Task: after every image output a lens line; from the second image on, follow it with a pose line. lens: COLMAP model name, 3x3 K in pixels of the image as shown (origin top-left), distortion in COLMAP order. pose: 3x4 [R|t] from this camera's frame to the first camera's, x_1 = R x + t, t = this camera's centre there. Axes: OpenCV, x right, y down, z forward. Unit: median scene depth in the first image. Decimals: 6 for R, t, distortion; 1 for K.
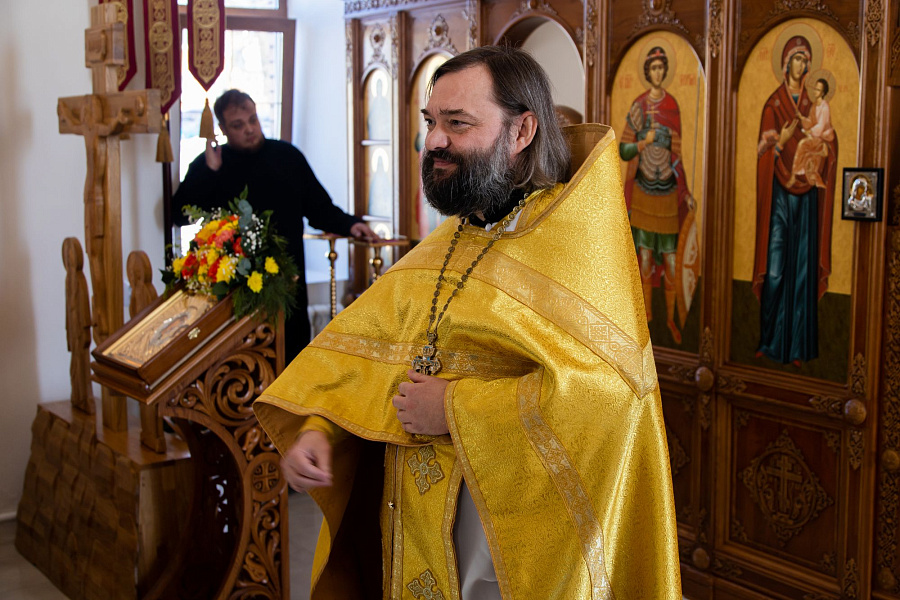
lens RADIAL K [[1252.3, 0, 463.4], [0, 1252.3, 295.6], [0, 0, 1]] dist [0.027110, -0.003155]
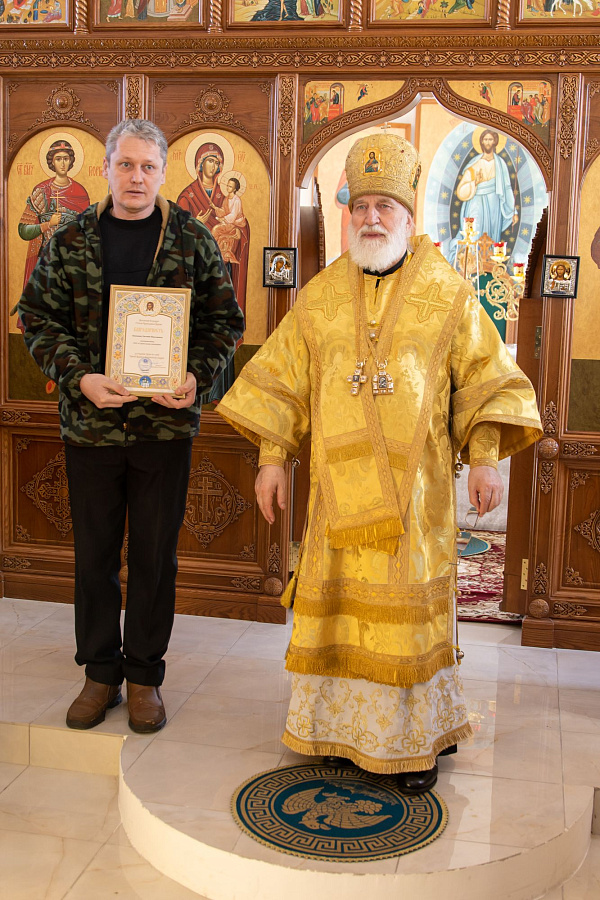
lens RADIAL K [[1168.1, 0, 300.0], [0, 1168.1, 450.0], [0, 0, 1]] dist [0.005110, -0.009348]
pose [[0.724311, -0.075686, 0.685307, -0.476251], [0.054697, 0.997132, 0.052314, 0.043709], [-0.687300, -0.000407, 0.726373, 0.076854]]
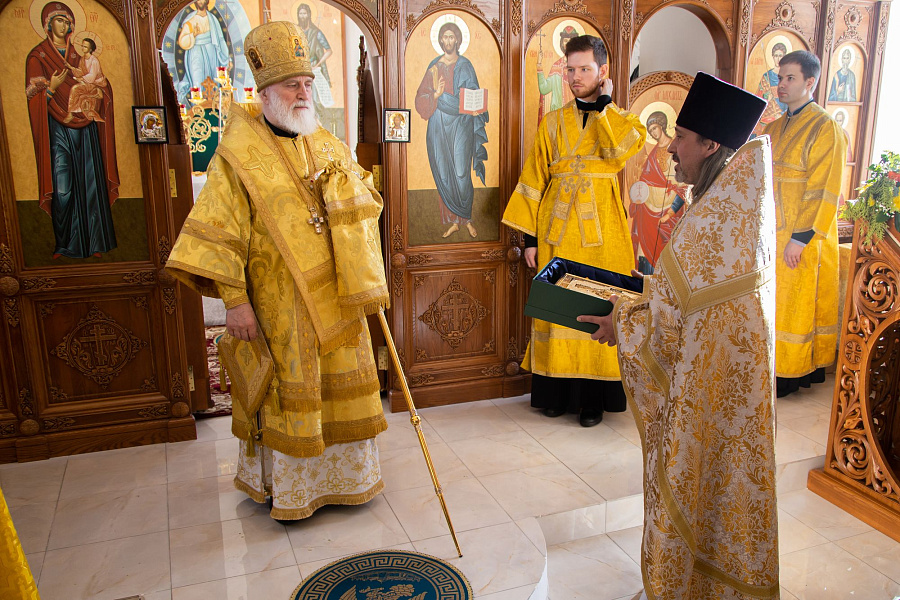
lens RADIAL K [[805.1, 0, 497.6], [0, 805.1, 319.8], [0, 0, 1]] dist [-0.017469, 0.001626]
pose [[0.216508, -0.243727, 0.945368, -0.465491], [0.112039, 0.968142, 0.223939, -0.023140], [-0.969831, 0.057434, 0.236917, 0.368619]]
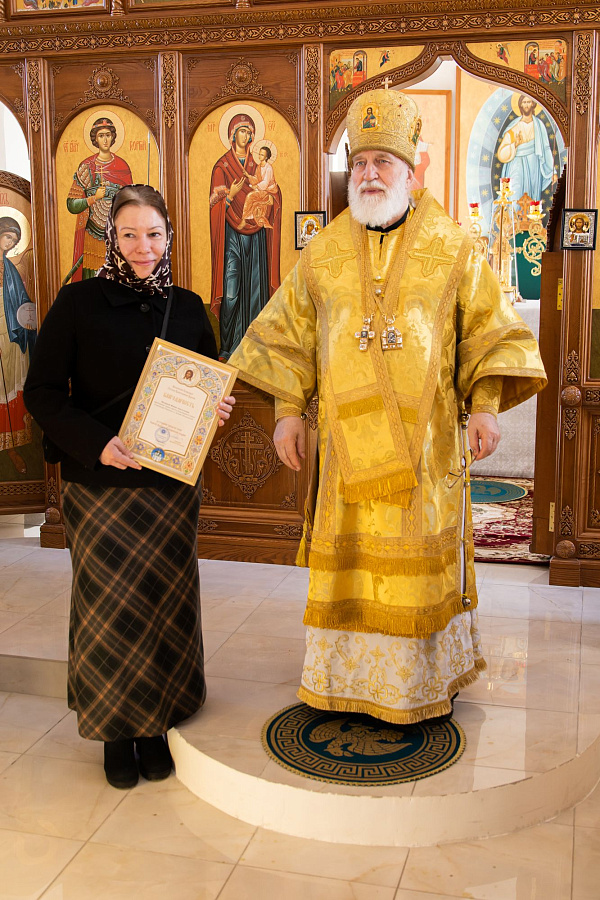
lens RADIAL K [[1102.3, 0, 300.0], [0, 1102.3, 450.0], [0, 0, 1]] dist [-0.008152, -0.002967]
pose [[0.764087, -0.117753, 0.634275, -0.448322], [0.083280, 0.992978, 0.084022, 0.052150], [-0.639715, -0.011378, 0.768528, 0.054571]]
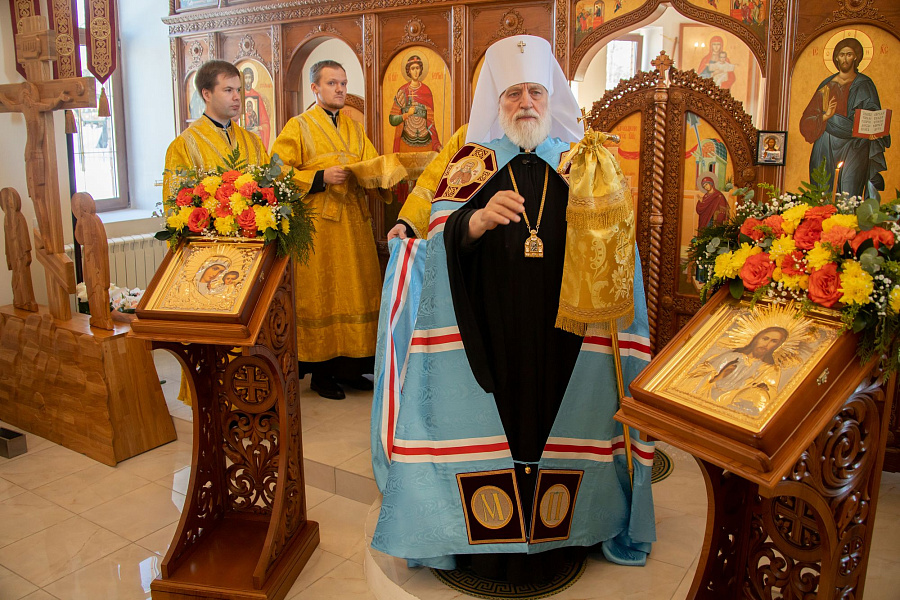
lens RADIAL K [[788.8, 0, 450.0], [0, 788.8, 300.0], [0, 0, 1]] dist [-0.170007, 0.140647]
pose [[0.923352, -0.079156, 0.375707, -0.223743], [0.045909, 0.994259, 0.096648, 0.024026], [-0.381201, -0.071992, 0.921685, 0.030394]]
